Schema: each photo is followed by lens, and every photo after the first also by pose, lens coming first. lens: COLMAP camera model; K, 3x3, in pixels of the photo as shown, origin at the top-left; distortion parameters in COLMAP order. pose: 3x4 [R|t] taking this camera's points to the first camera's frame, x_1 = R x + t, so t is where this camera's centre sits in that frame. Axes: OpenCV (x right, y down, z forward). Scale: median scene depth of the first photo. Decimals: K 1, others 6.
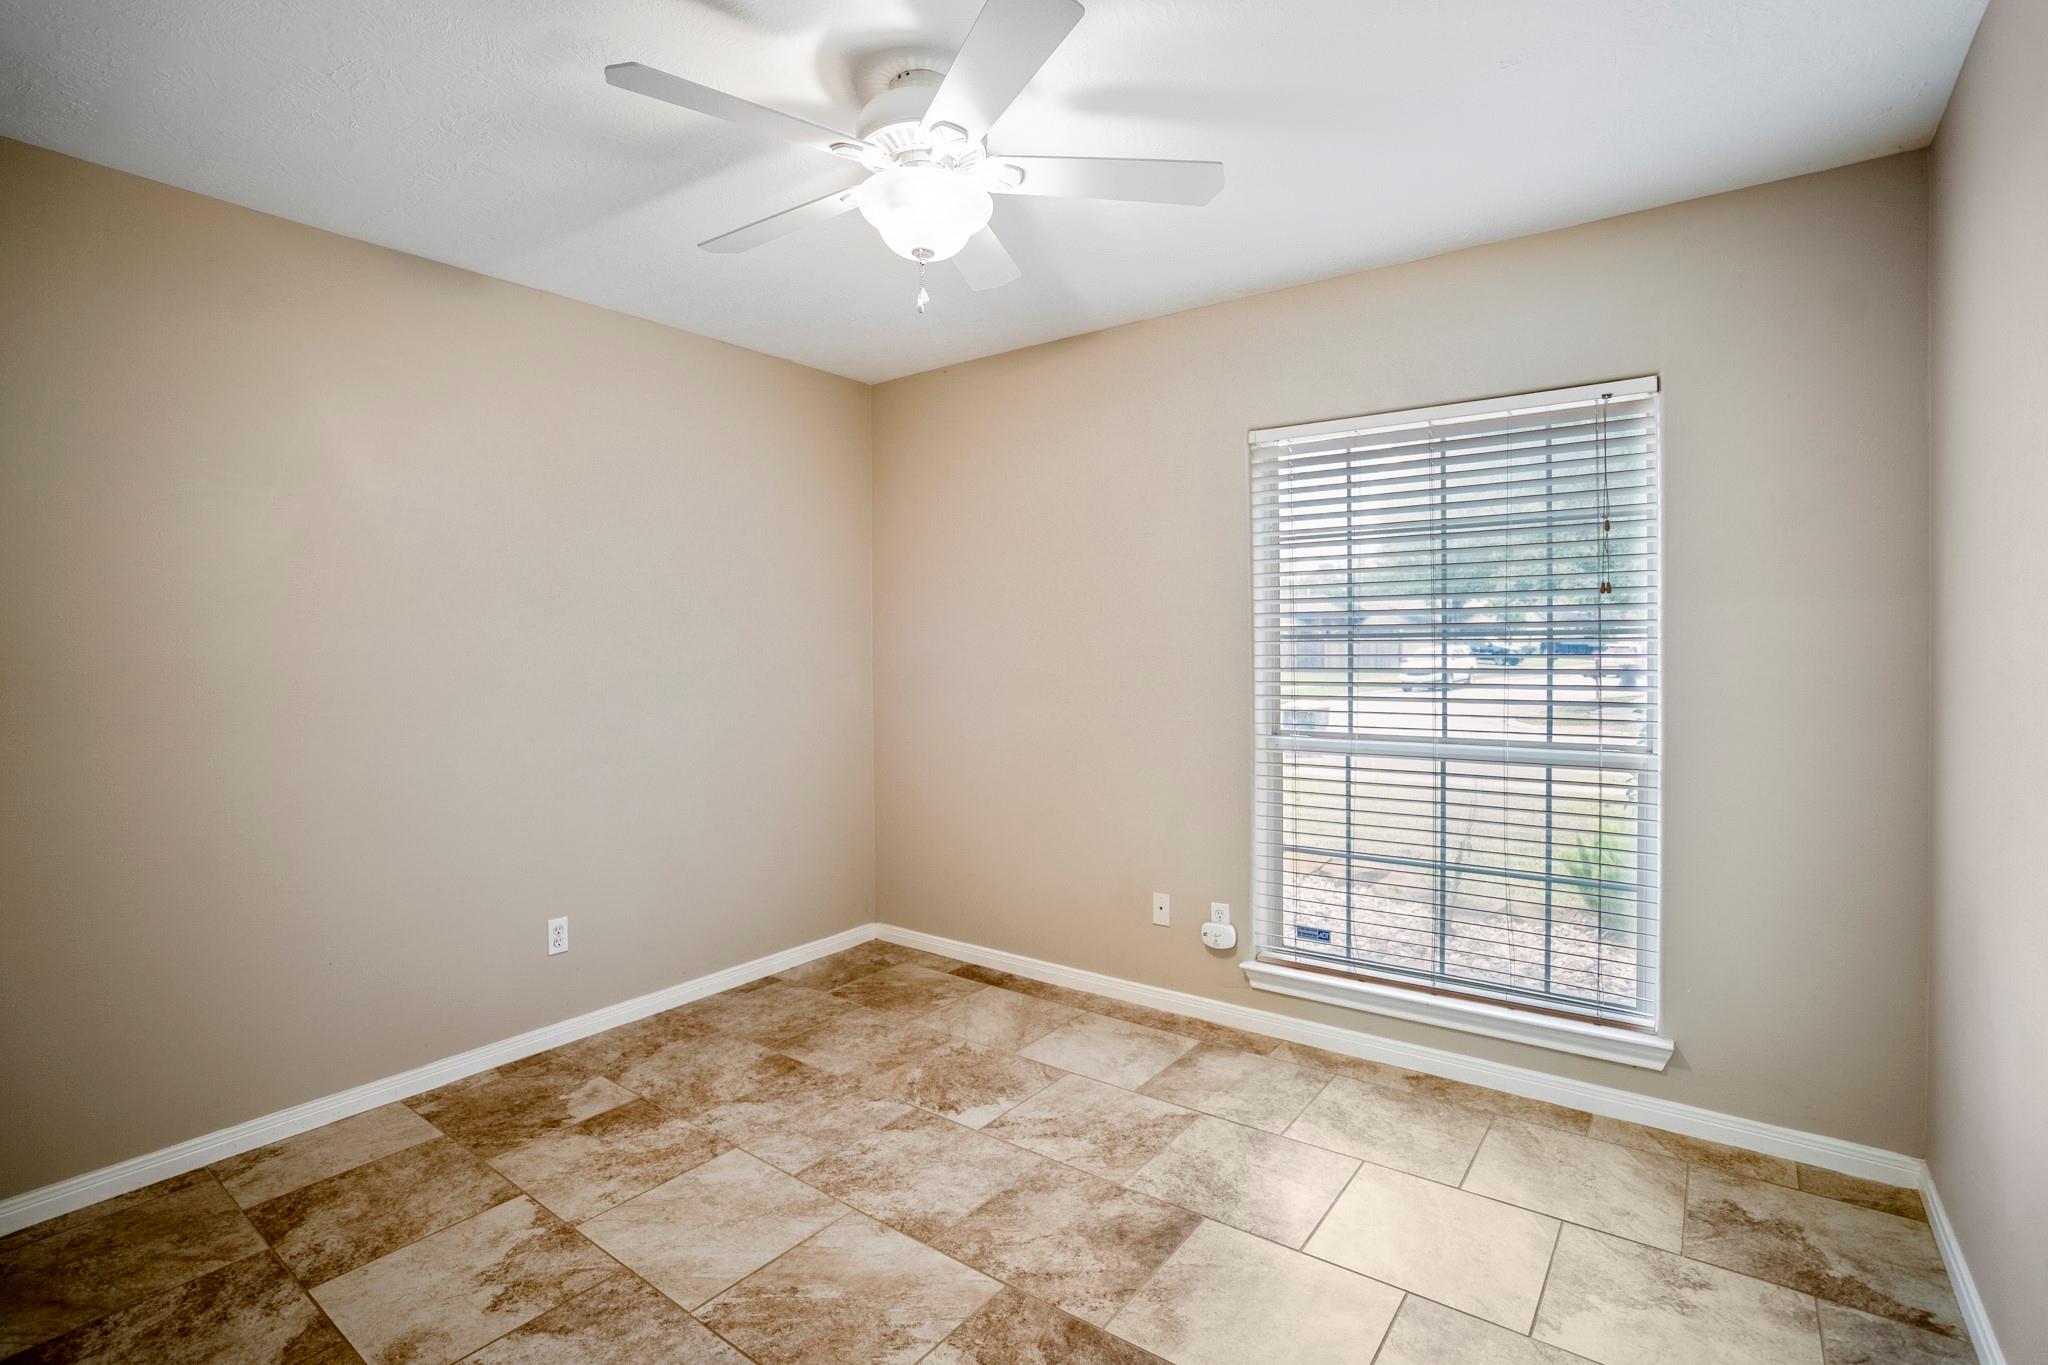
lens RADIAL K [[964.3, 0, 1025.5], [0, 964.3, 679.9], [0, 0, 1]] dist [-0.049763, 0.017556]
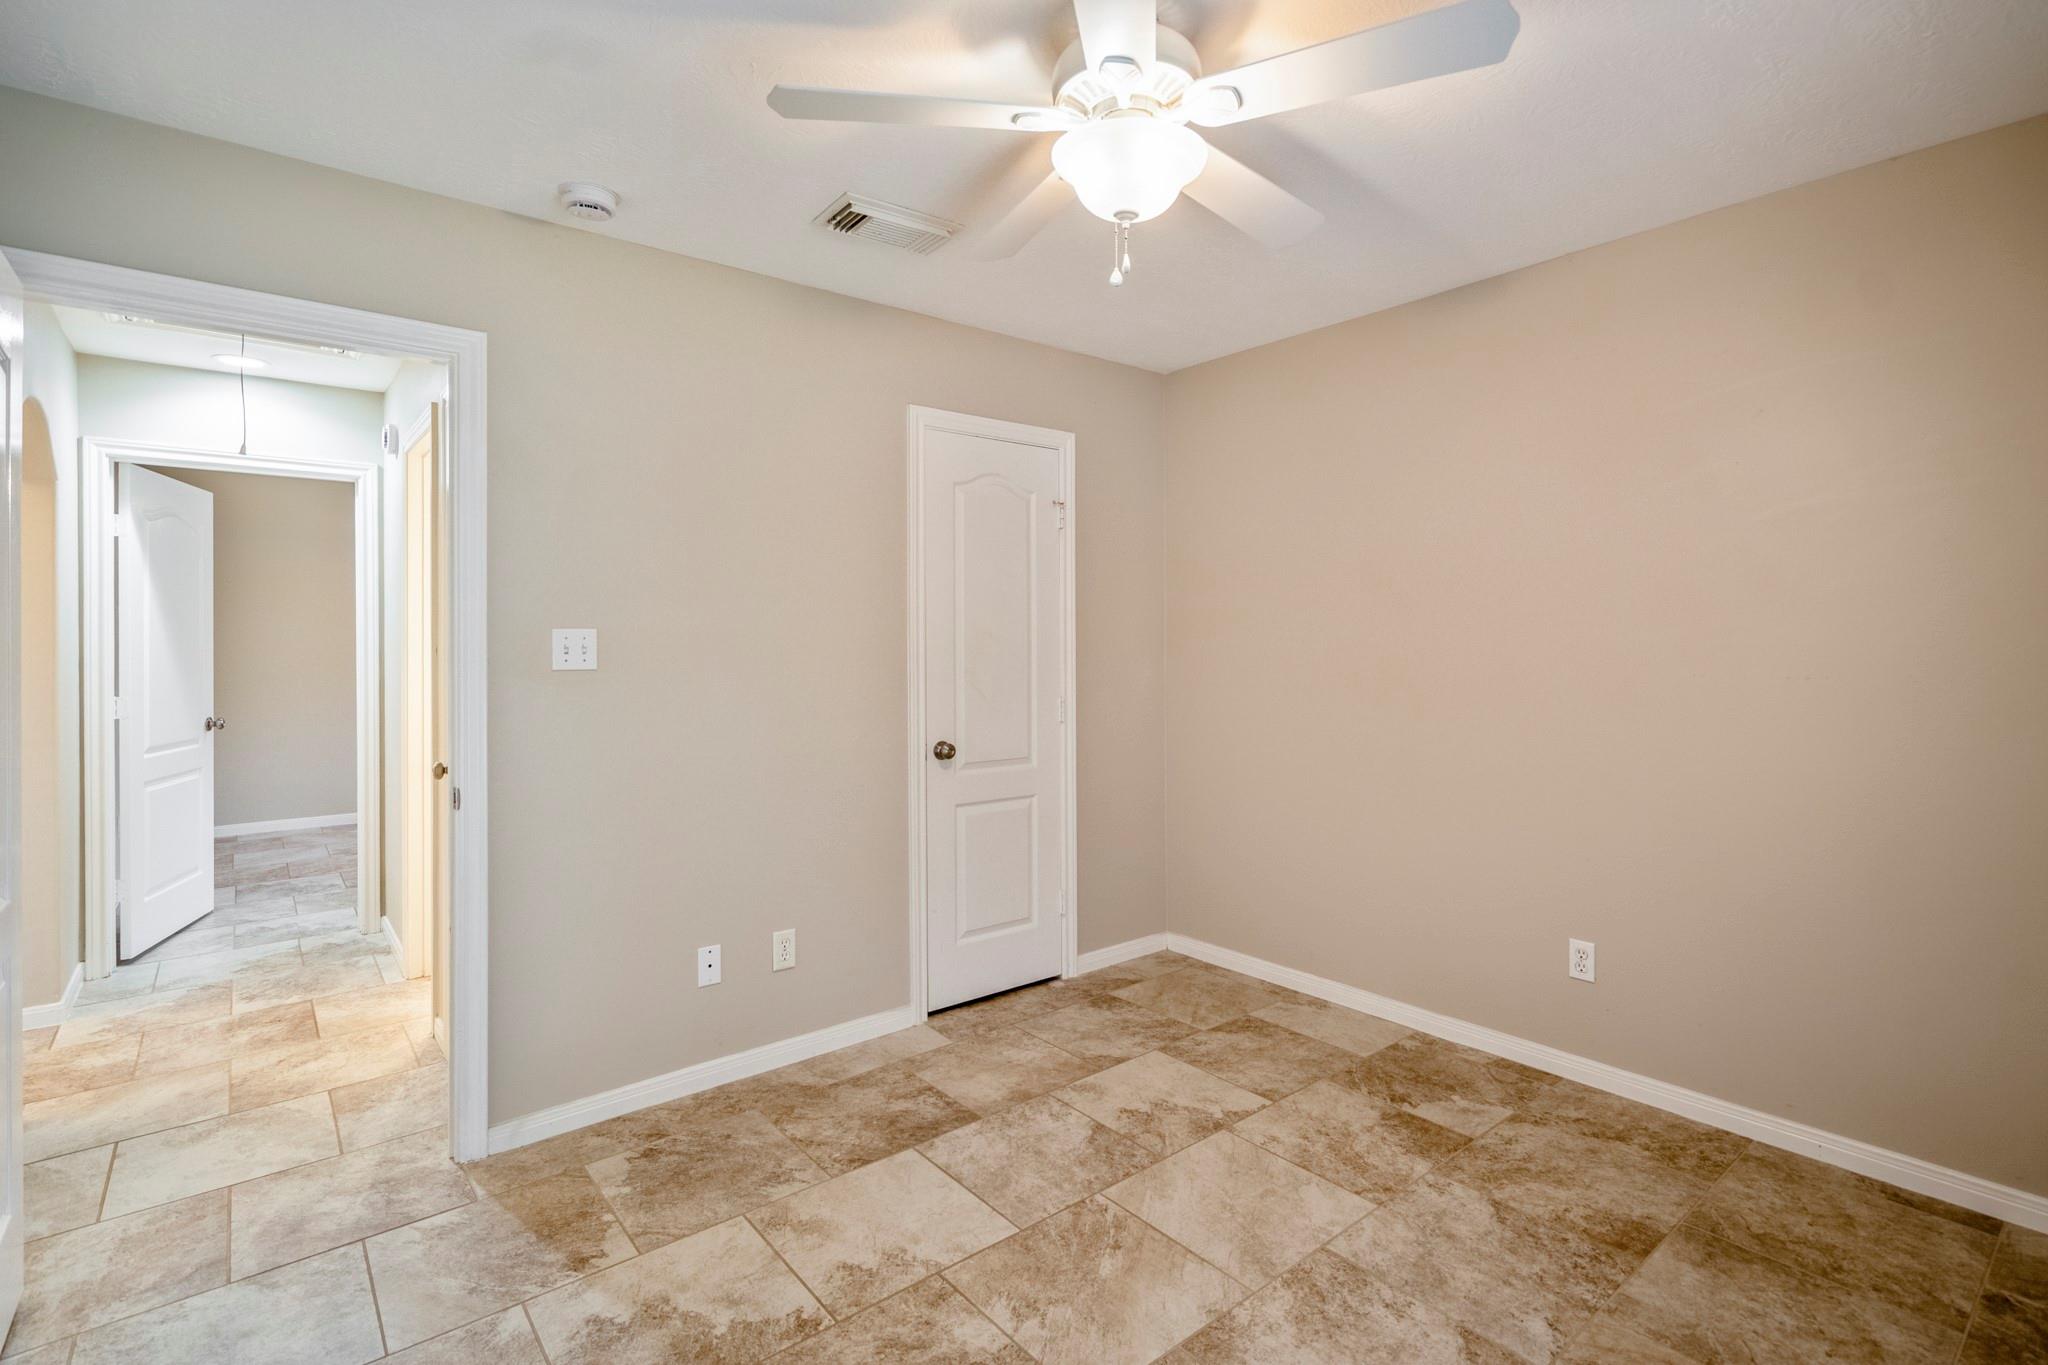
lens RADIAL K [[964.3, 0, 1037.8], [0, 964.3, 679.6], [0, 0, 1]] dist [-0.049763, 0.017556]
pose [[-0.244775, 0.043327, -0.968611, 0.586981], [-0.035675, 0.997922, 0.053654, -0.023677], [0.968923, 0.047688, -0.242721, 0.879691]]
